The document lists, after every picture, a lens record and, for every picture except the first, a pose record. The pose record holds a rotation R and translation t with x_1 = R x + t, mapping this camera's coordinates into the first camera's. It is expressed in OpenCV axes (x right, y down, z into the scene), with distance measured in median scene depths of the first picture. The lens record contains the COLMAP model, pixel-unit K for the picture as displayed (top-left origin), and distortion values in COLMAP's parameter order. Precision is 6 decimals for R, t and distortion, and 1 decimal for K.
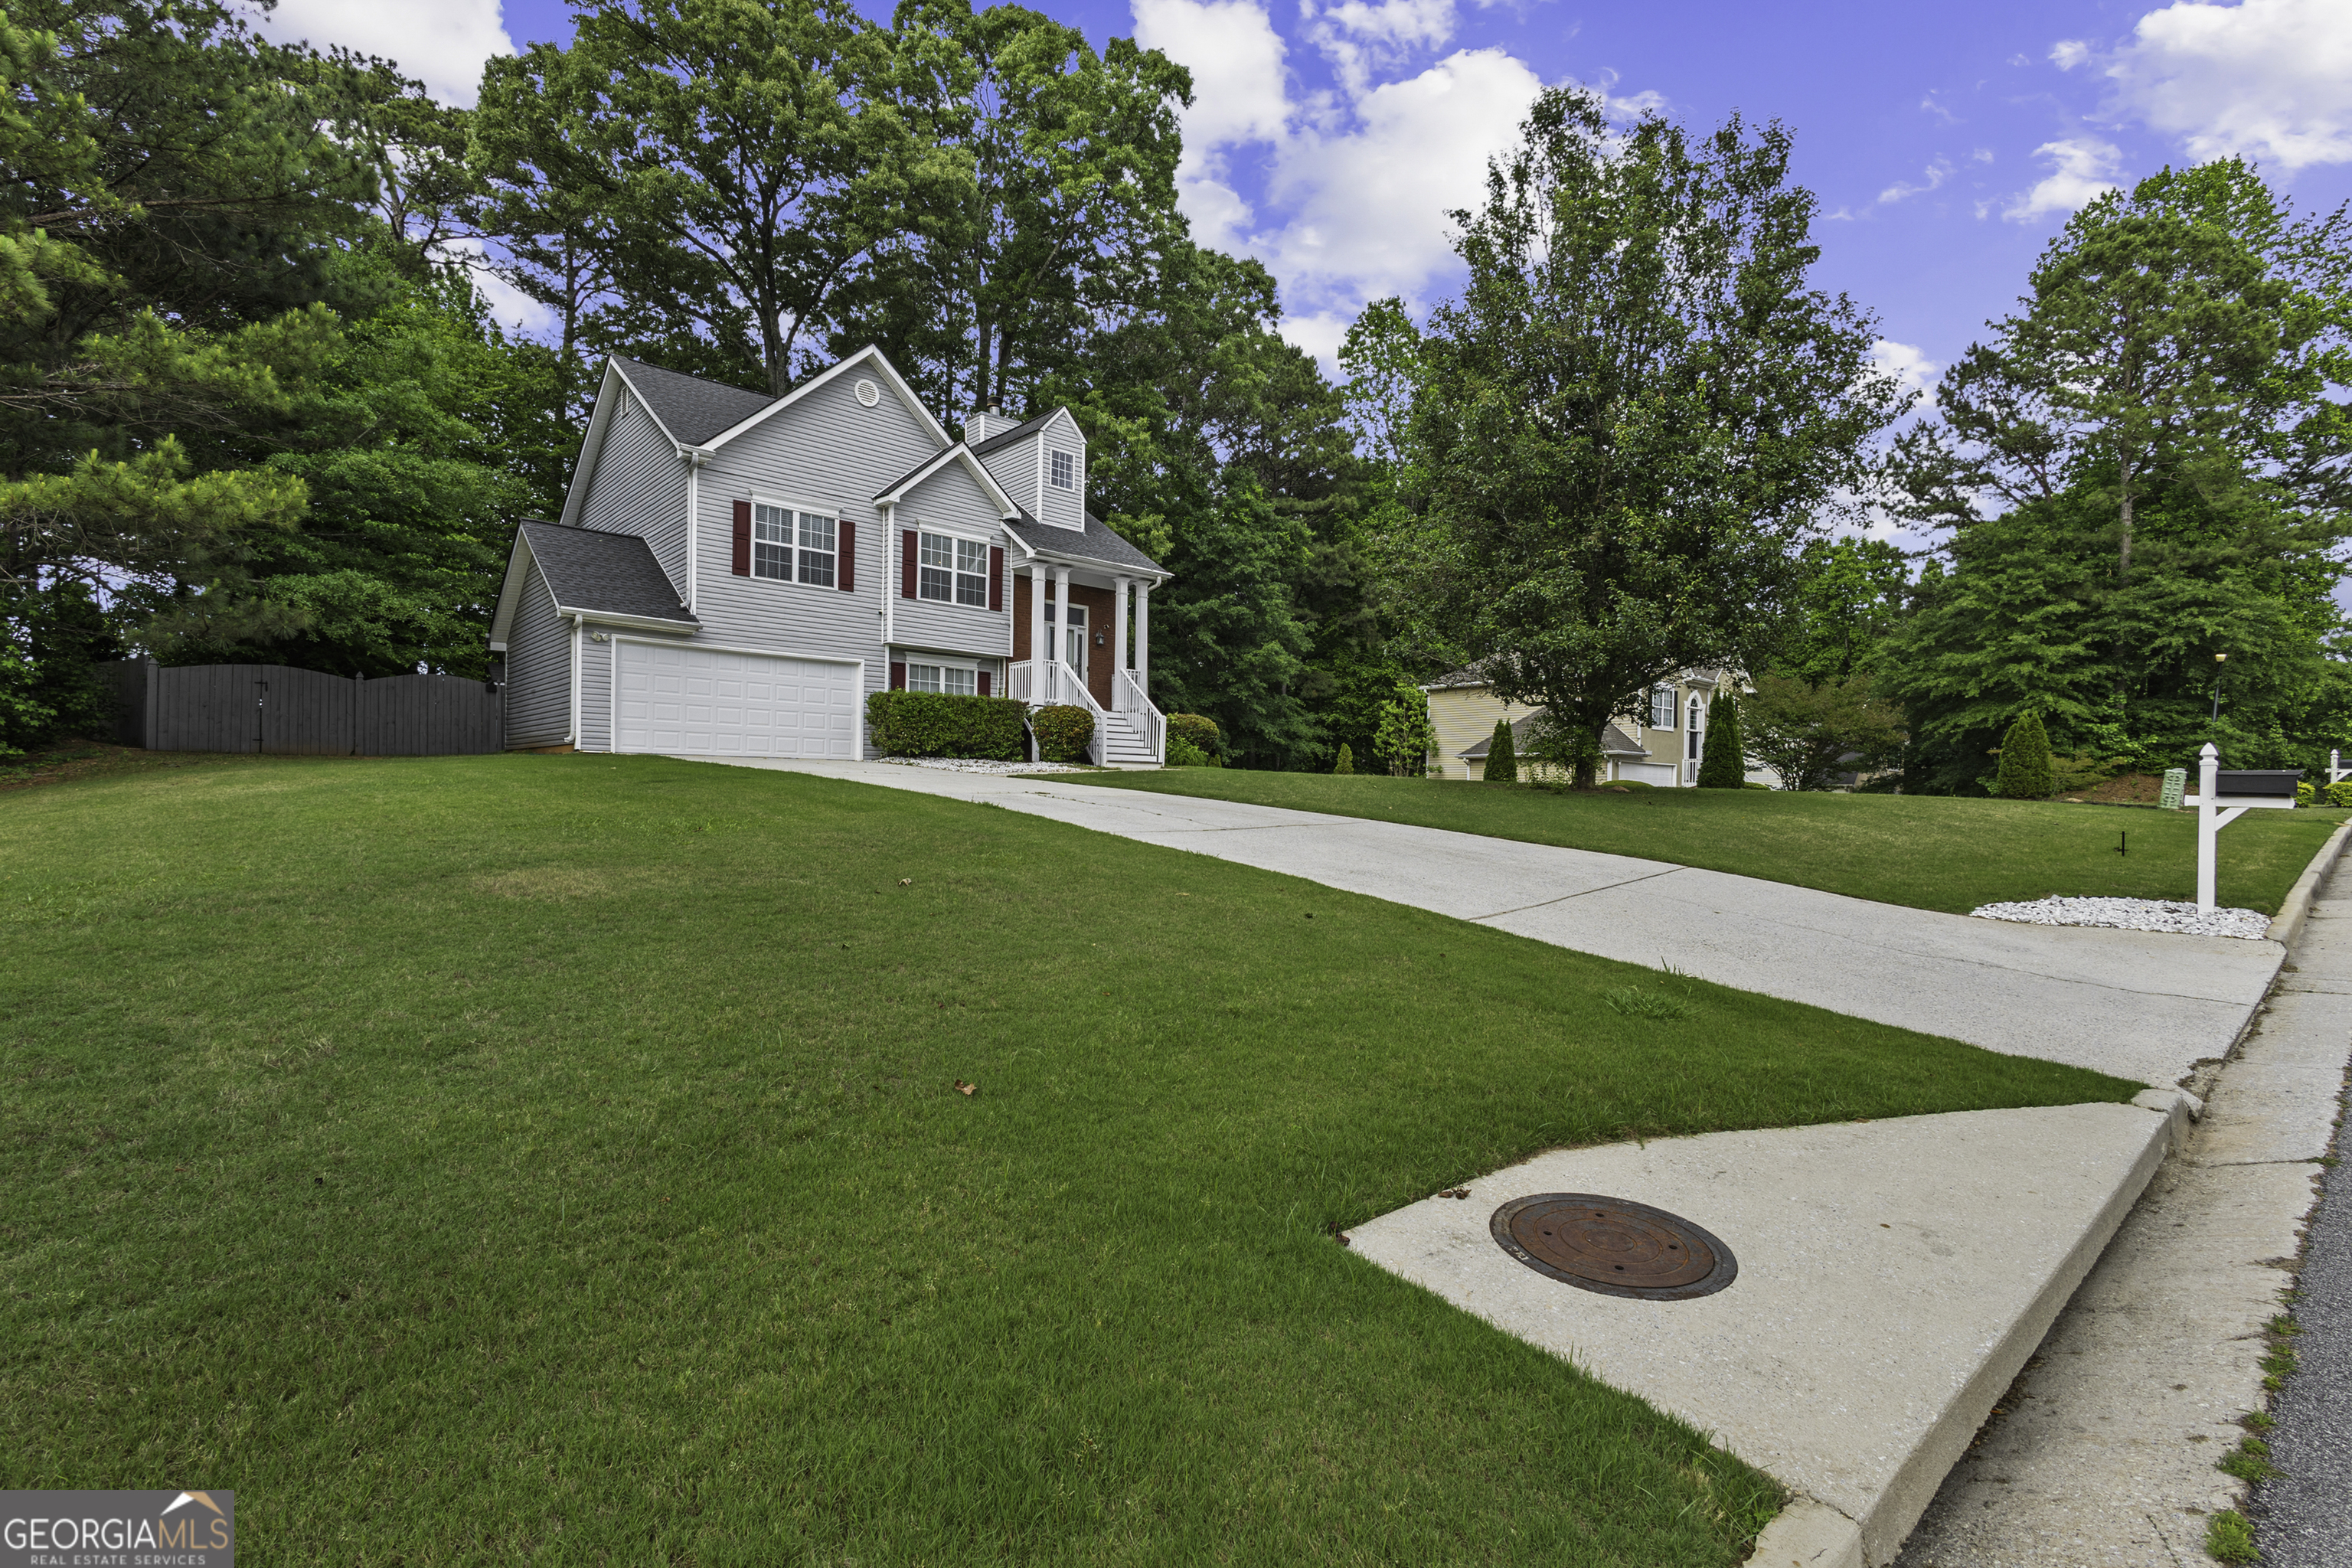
lens RADIAL K [[1083.7, 0, 1172.0], [0, 1083.7, 801.0], [0, 0, 1]] dist [0.015516, -0.004464]
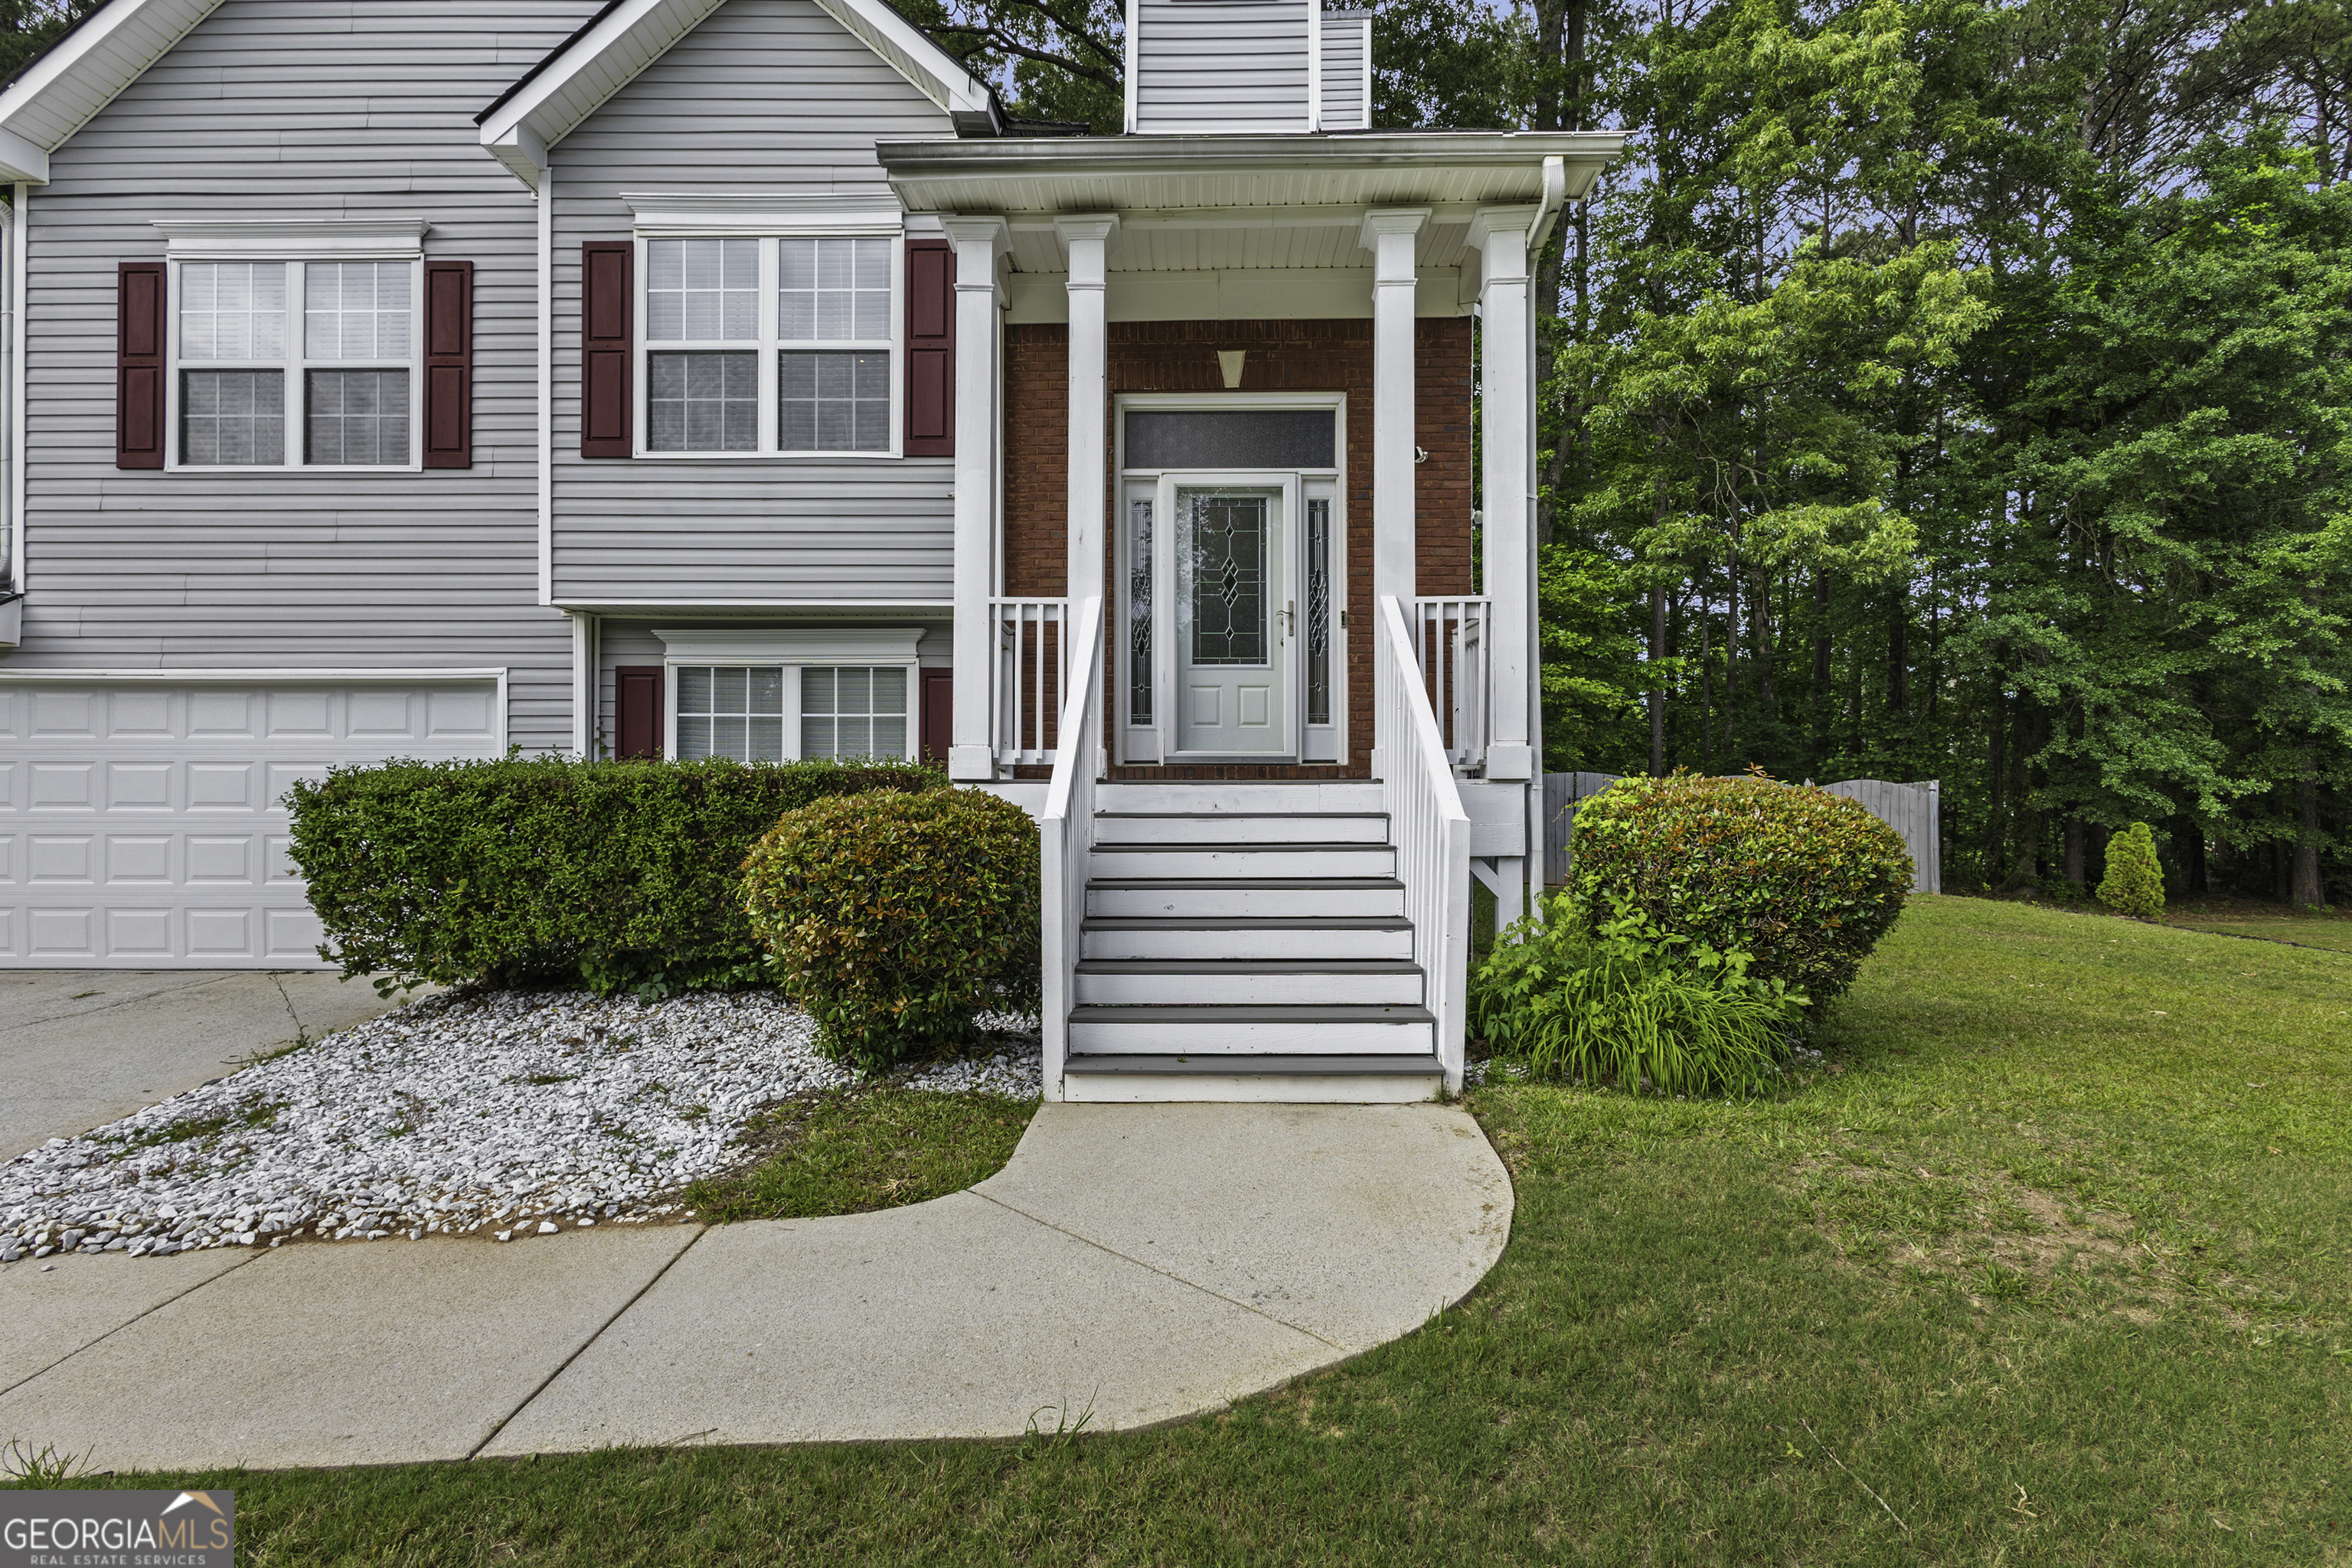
lens RADIAL K [[1083.7, 0, 1164.3], [0, 1083.7, 786.8], [0, 0, 1]] dist [0.015516, -0.004464]
pose [[0.733501, -0.021029, -0.679363, 0.086401], [0.006380, 0.999690, -0.024056, -0.082619], [0.679658, 0.013311, 0.733408, 0.872318]]
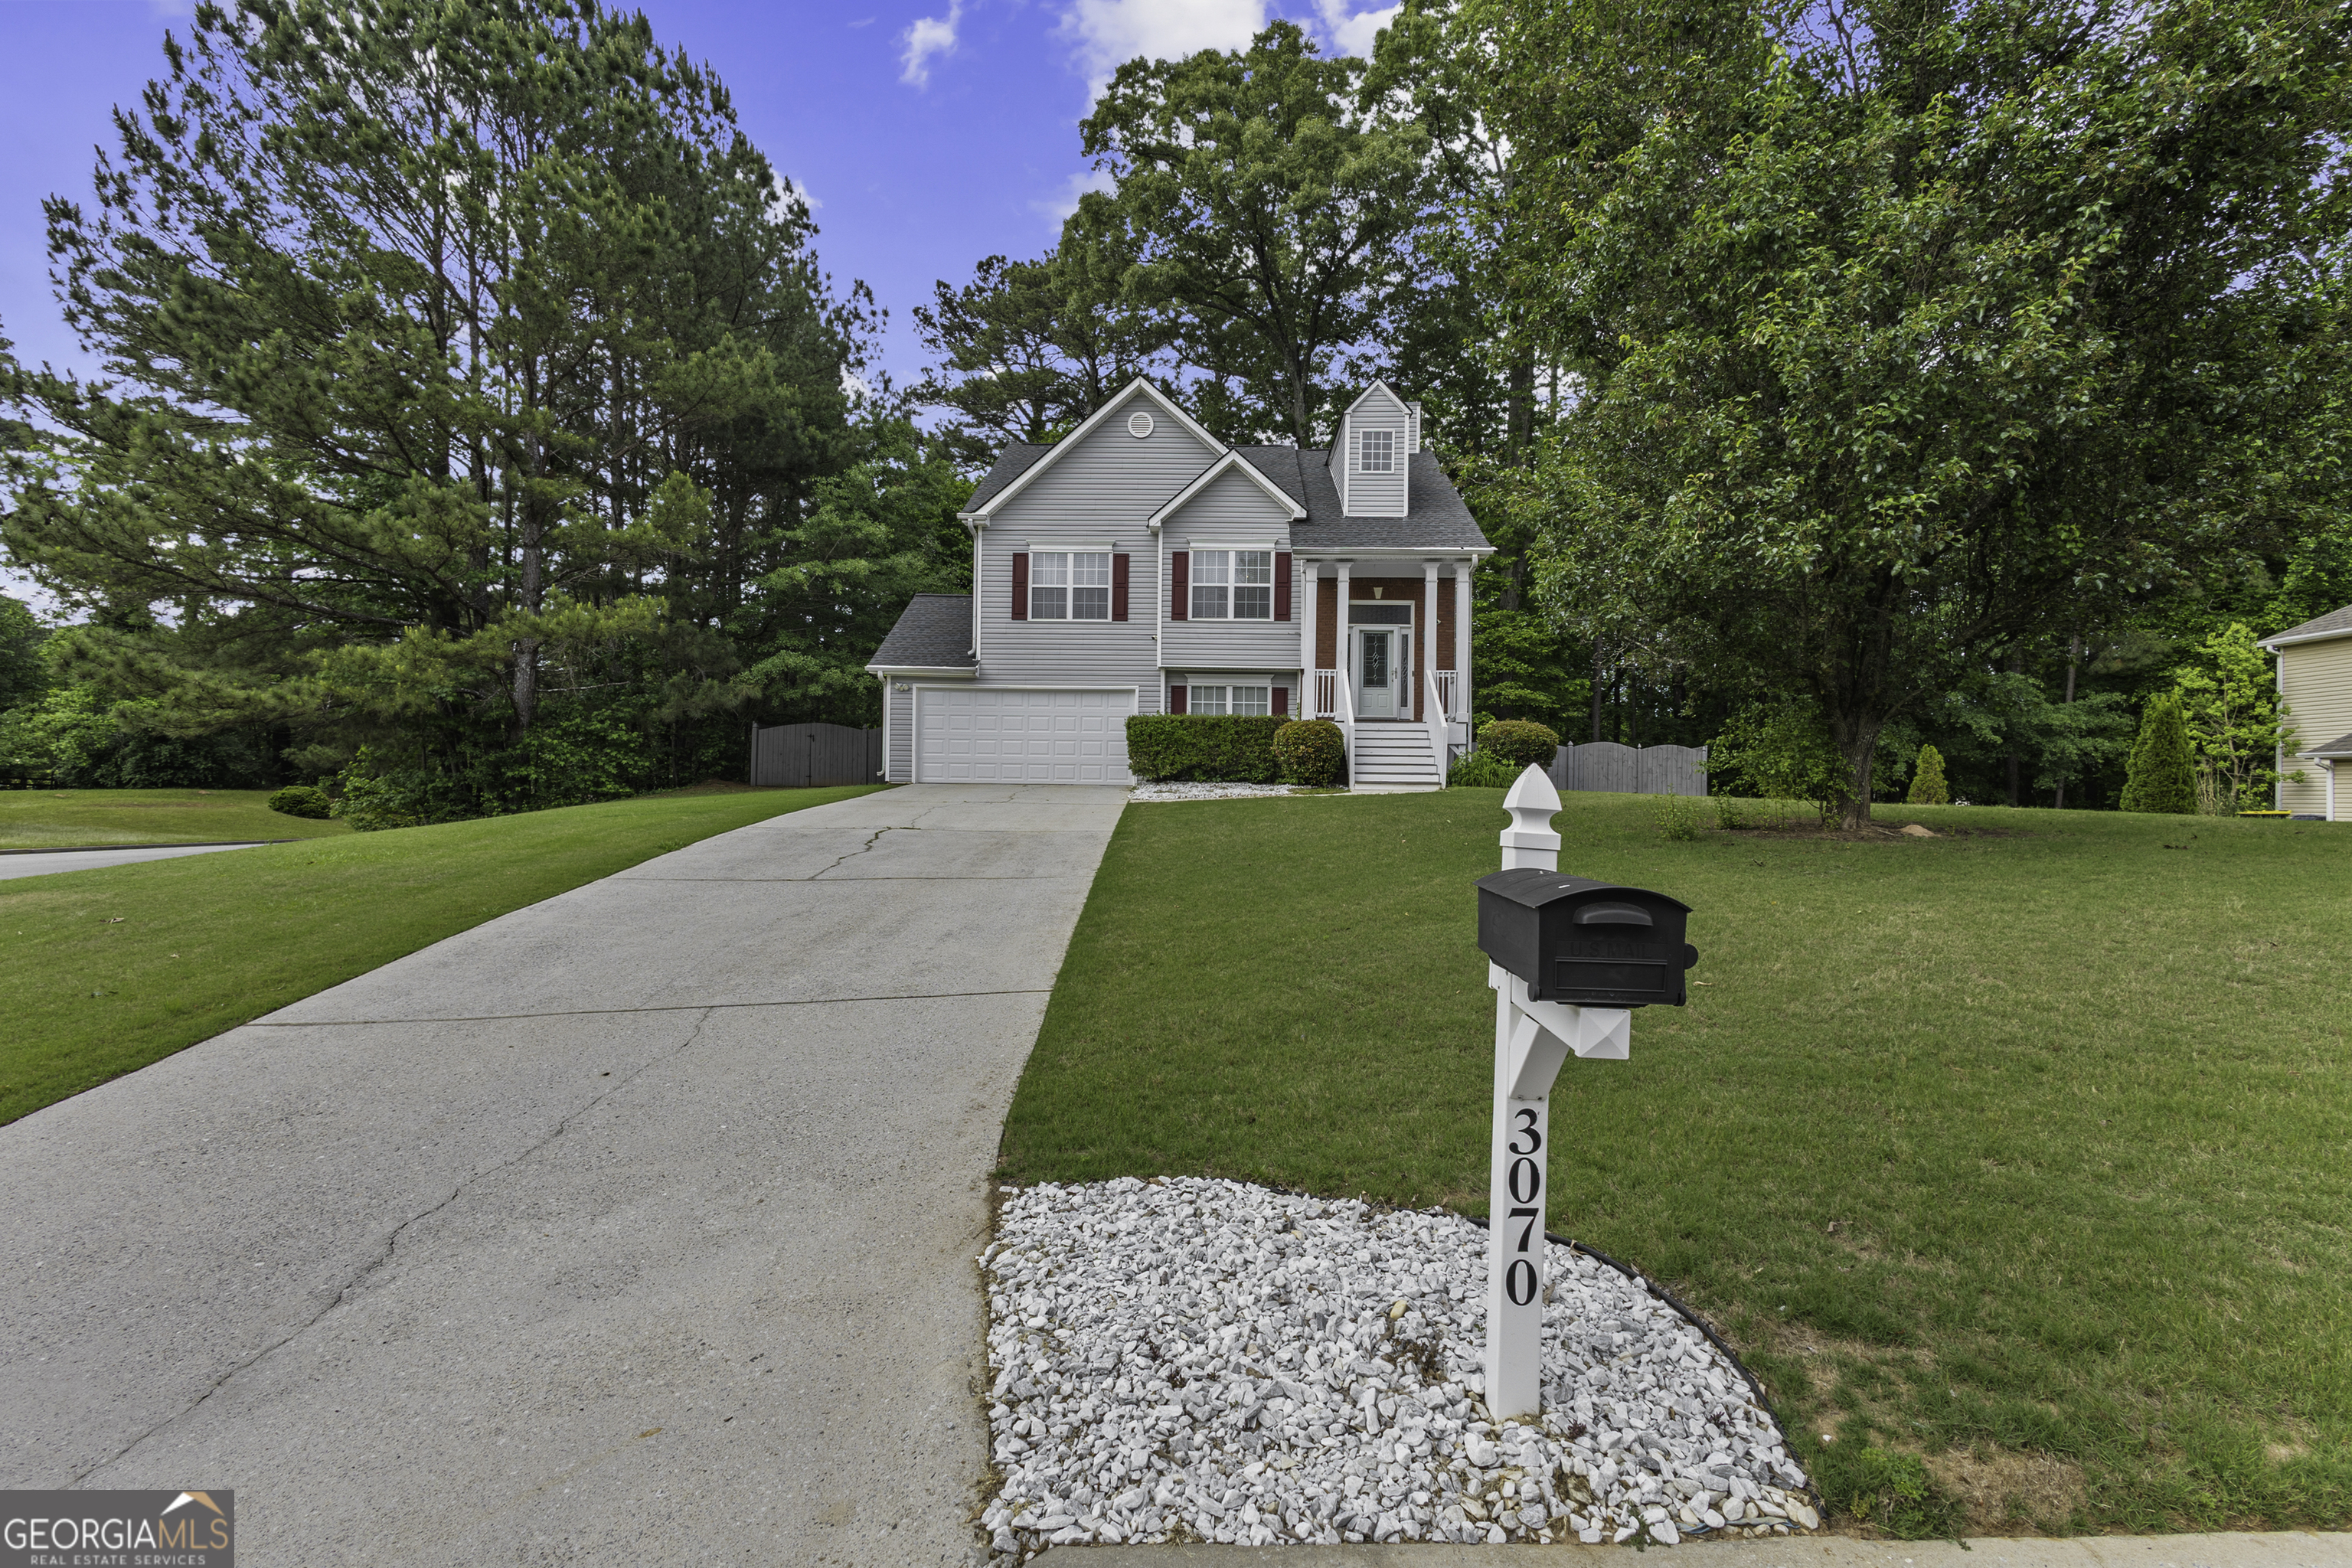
lens RADIAL K [[1083.7, 0, 1175.4], [0, 1083.7, 794.7], [0, 0, 1]] dist [0.015516, -0.004464]
pose [[0.729896, -0.008467, -0.683506, 0.423192], [-0.005484, 0.999819, -0.018241, -0.010084], [0.683536, 0.017062, 0.729717, 0.279041]]
